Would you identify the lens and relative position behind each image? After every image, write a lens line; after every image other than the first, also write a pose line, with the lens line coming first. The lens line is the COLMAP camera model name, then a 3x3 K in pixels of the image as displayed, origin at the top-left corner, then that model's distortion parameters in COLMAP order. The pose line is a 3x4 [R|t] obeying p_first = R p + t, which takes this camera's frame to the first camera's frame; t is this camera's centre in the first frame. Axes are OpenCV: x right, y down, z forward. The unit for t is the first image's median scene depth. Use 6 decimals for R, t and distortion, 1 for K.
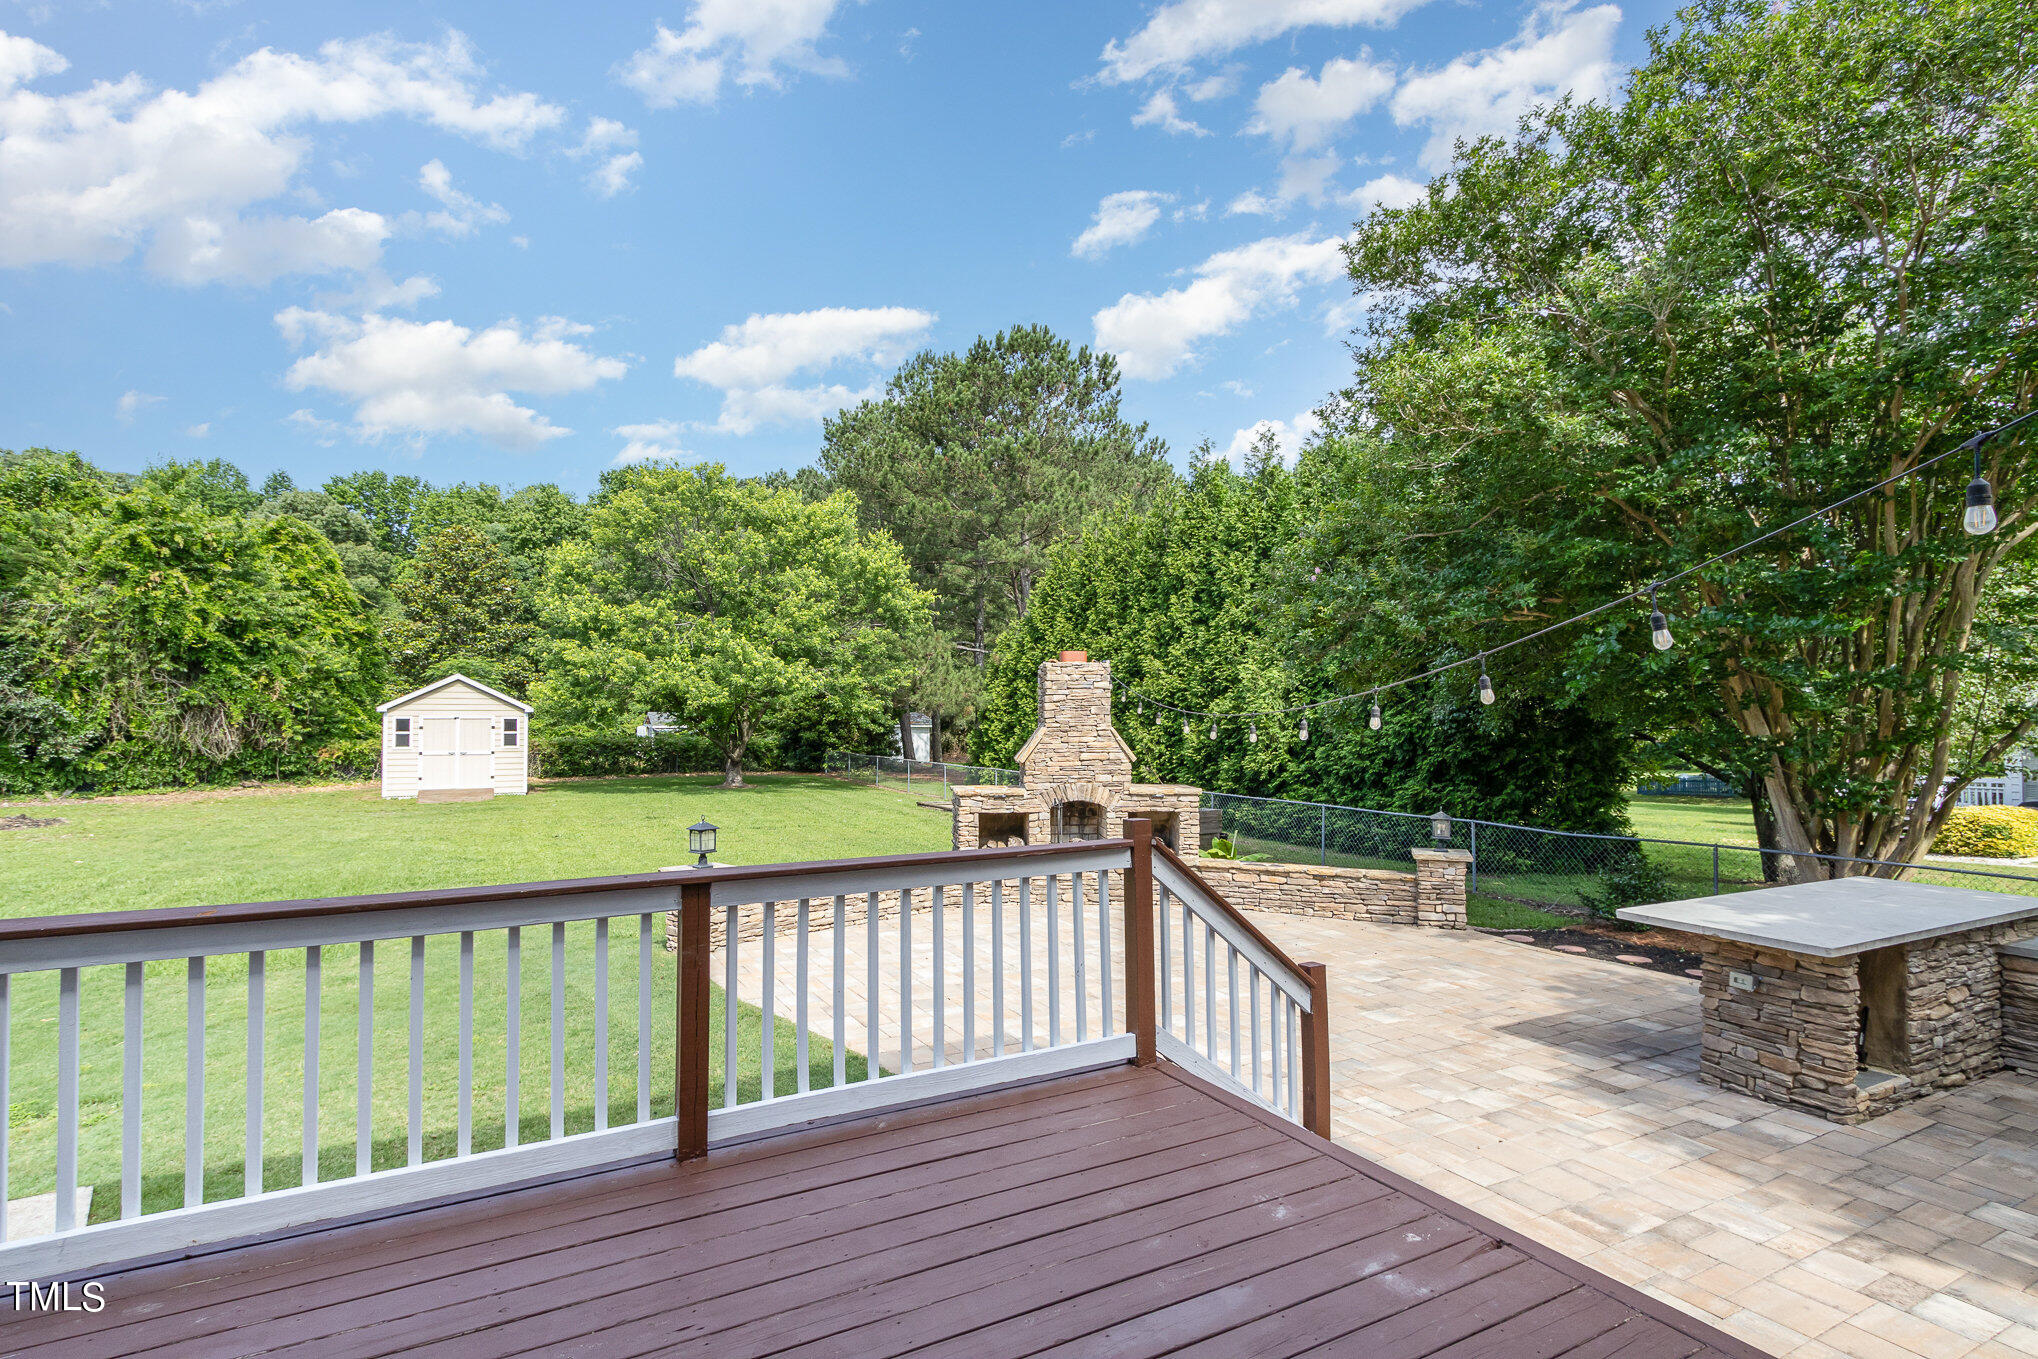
lens RADIAL K [[982.9, 0, 1028.7], [0, 982.9, 683.7], [0, 0, 1]] dist [-0.000730, -0.000014]
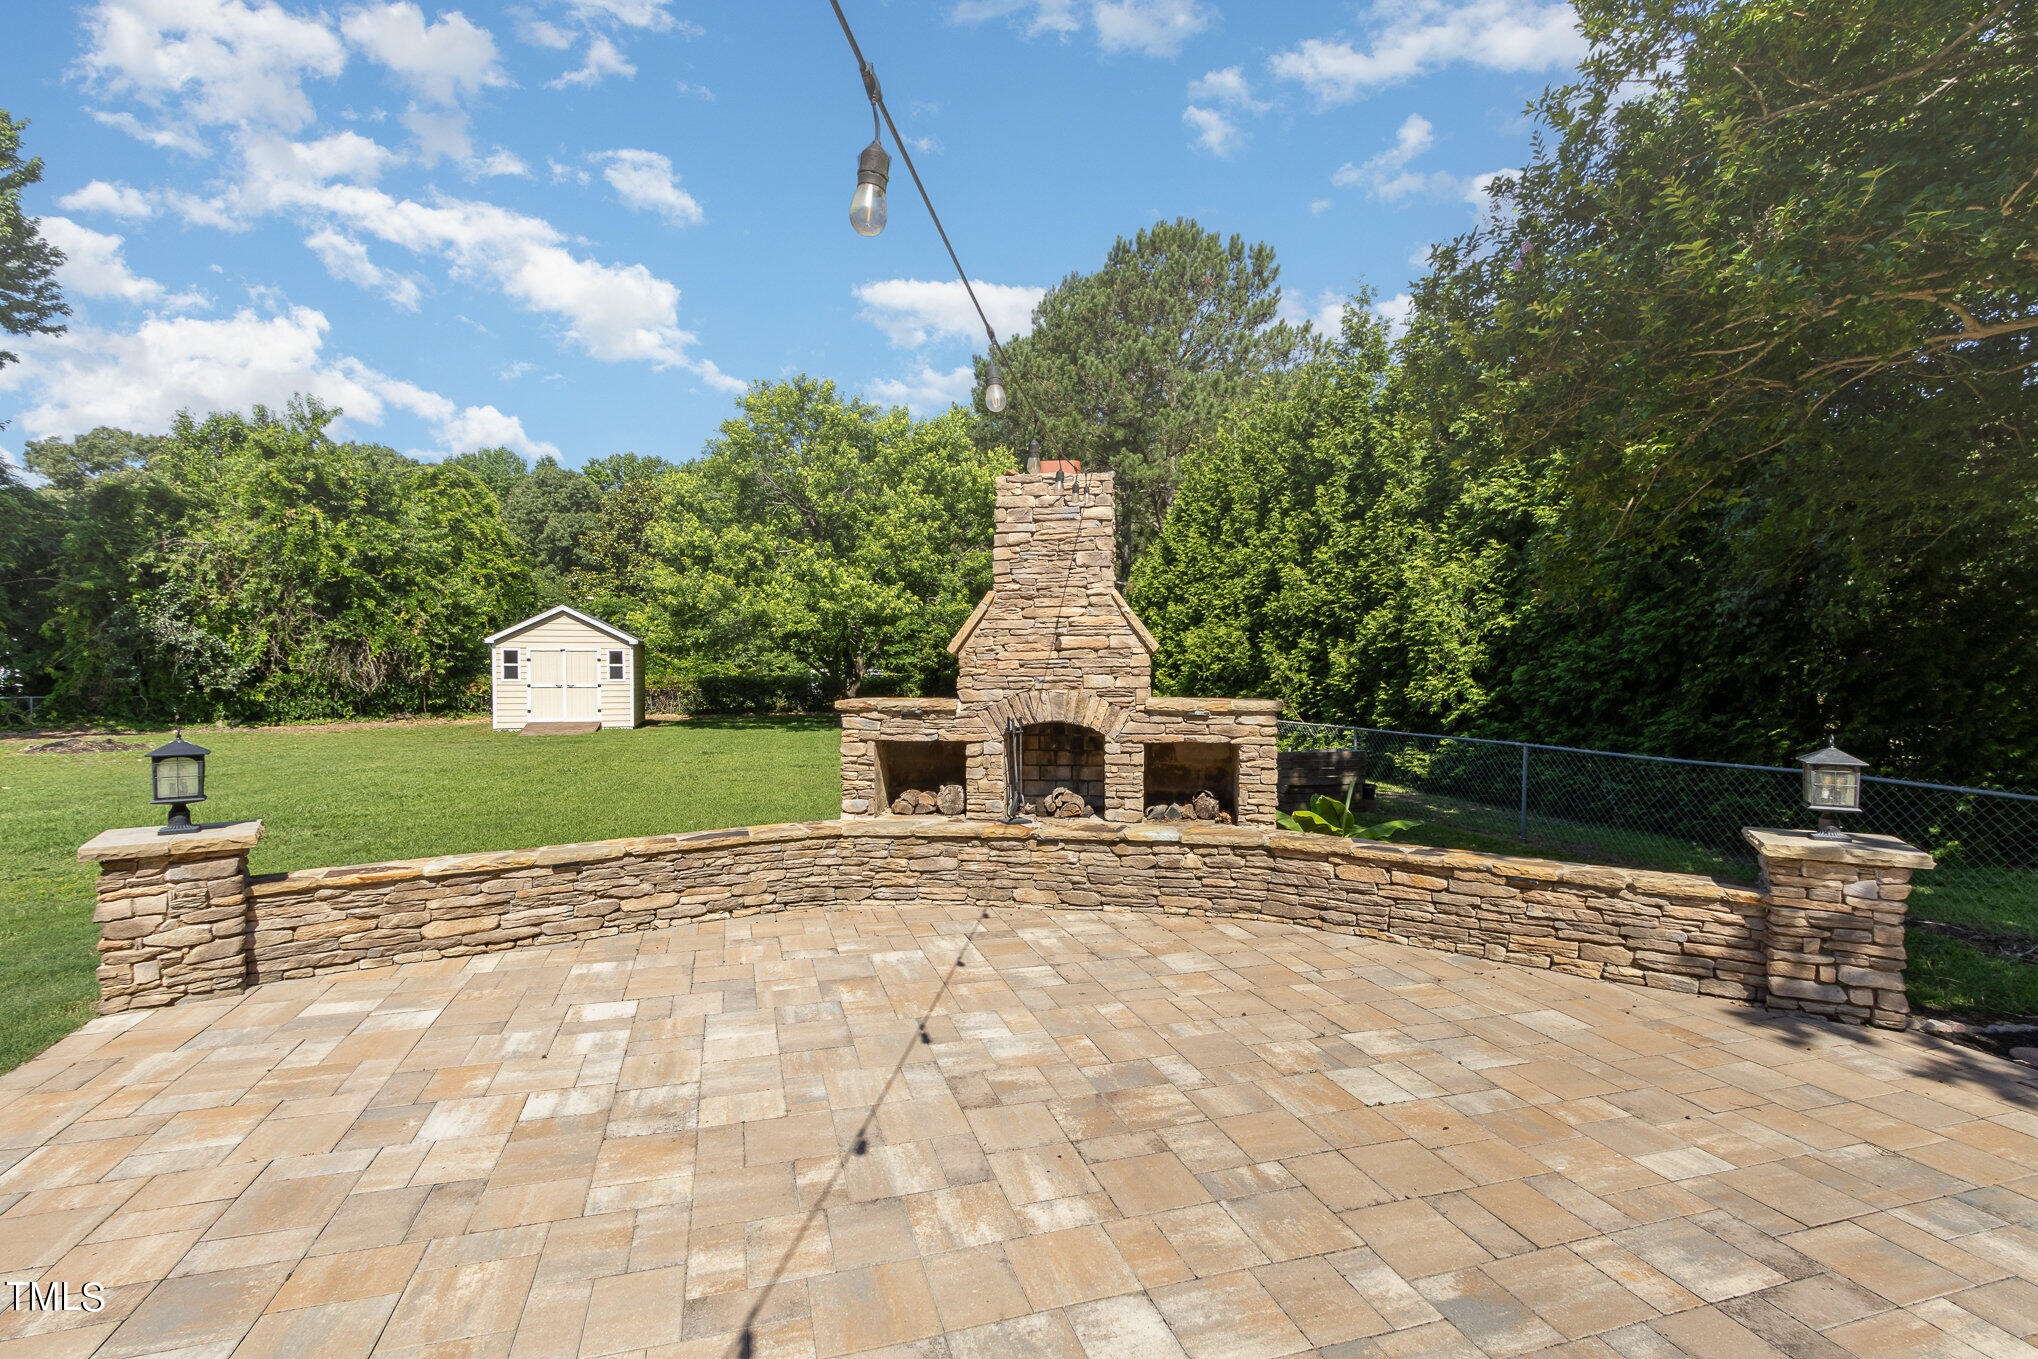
lens RADIAL K [[923.1, 0, 1025.2], [0, 923.1, 681.1], [0, 0, 1]] dist [0.015899, -0.014524]
pose [[0.980331, 0.000272, -0.197358, 0.060843], [0.009023, 0.998892, 0.046196, 0.031421], [0.197152, -0.047068, 0.979242, 0.211741]]
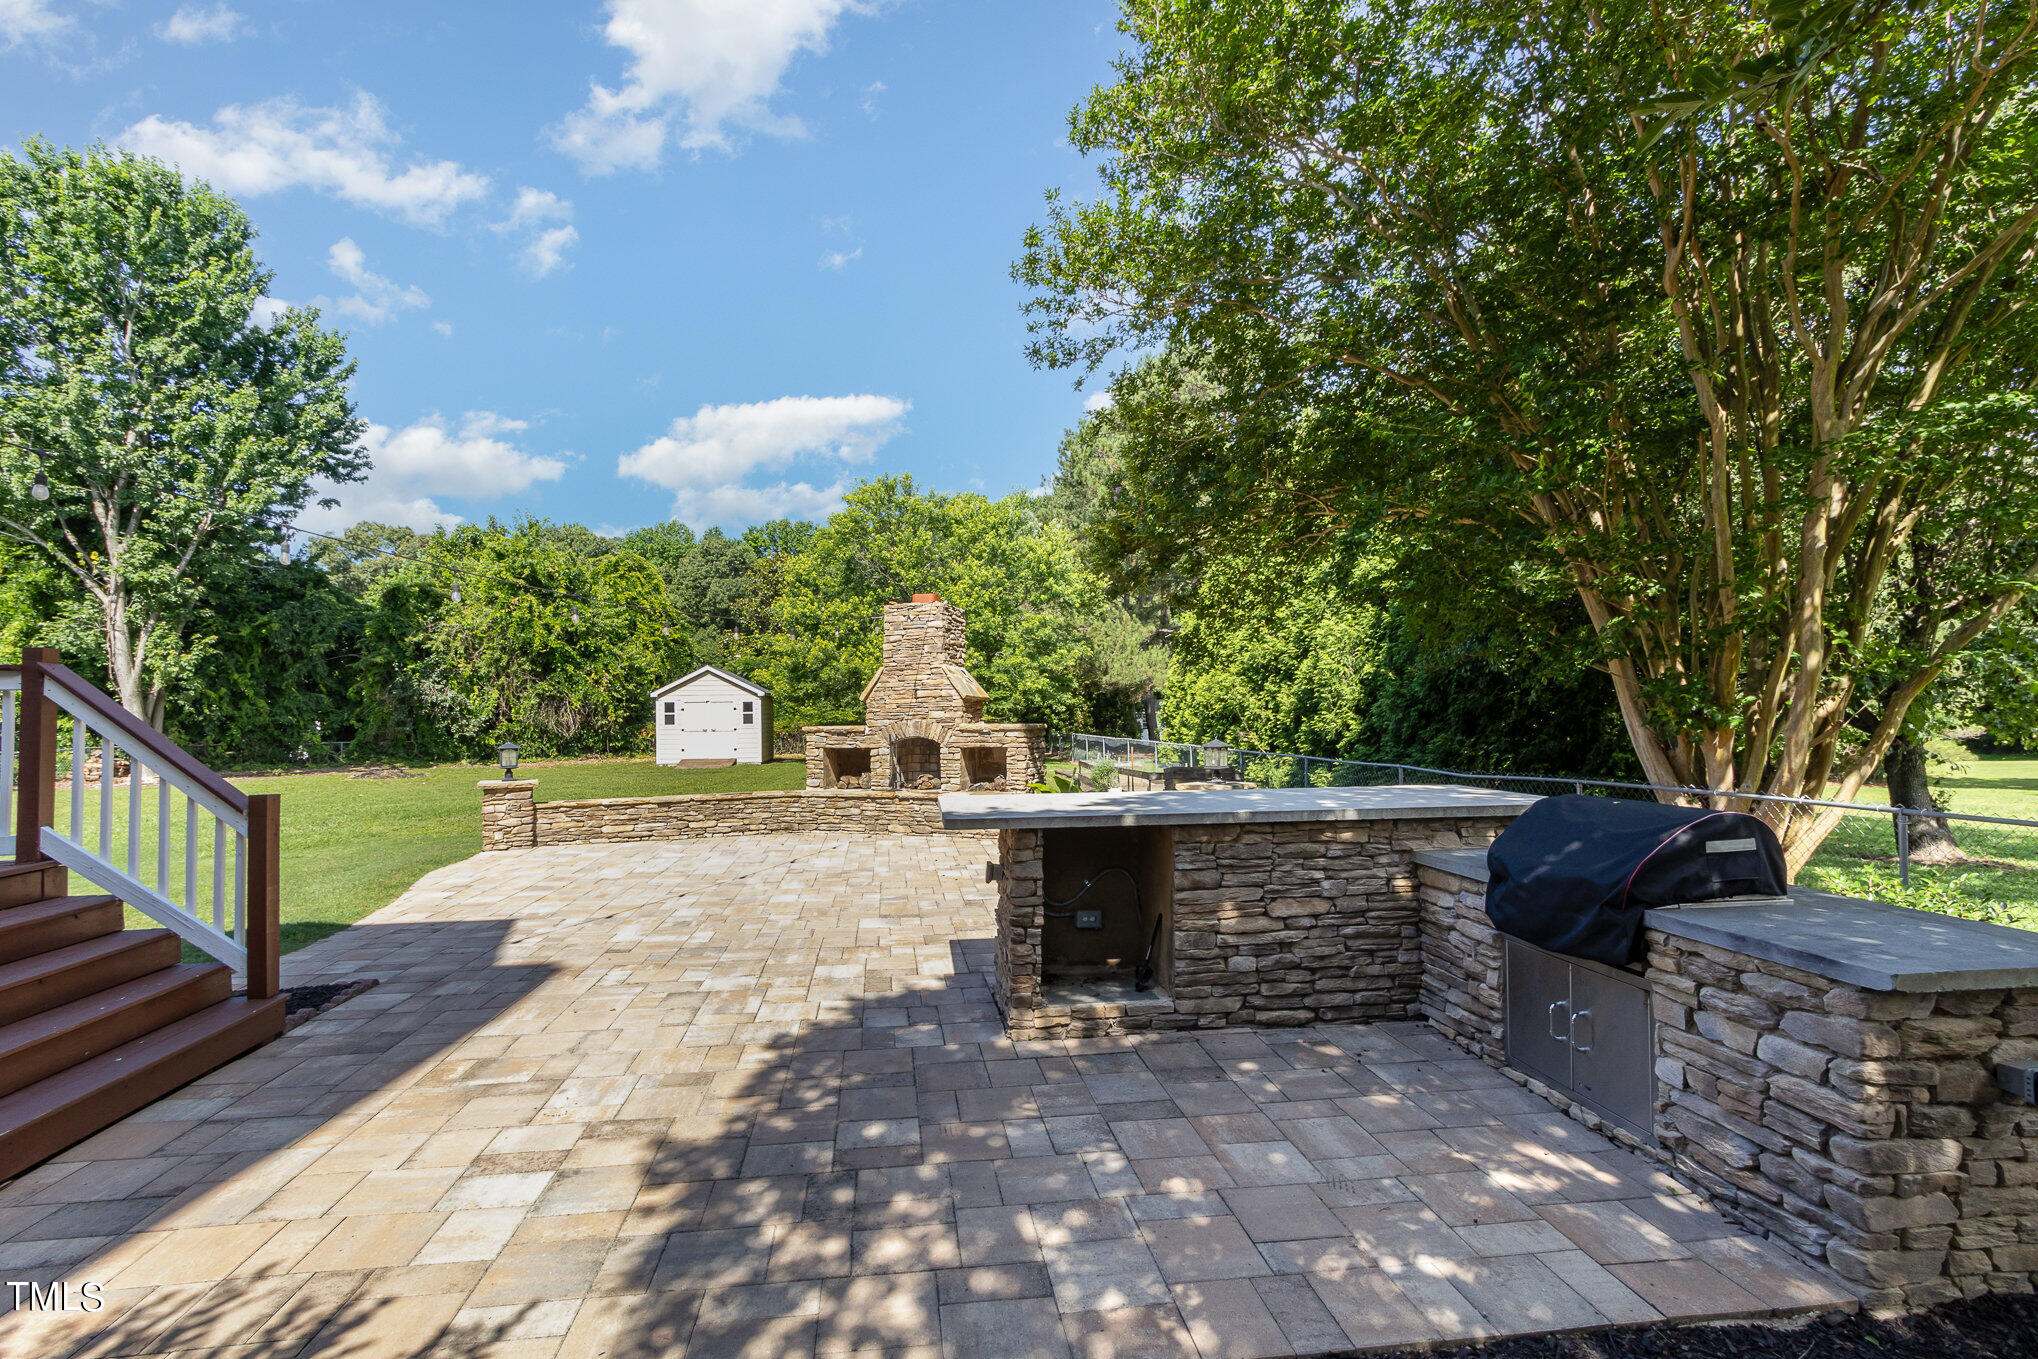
lens RADIAL K [[921.1, 0, 1018.0], [0, 921.1, 690.5], [0, 0, 1]] dist [-0.000113, -0.000409]
pose [[0.937029, -0.024779, -0.348372, 0.216320], [0.028394, 0.999583, 0.005272, 0.029973], [0.348096, -0.014831, 0.937342, 0.056042]]
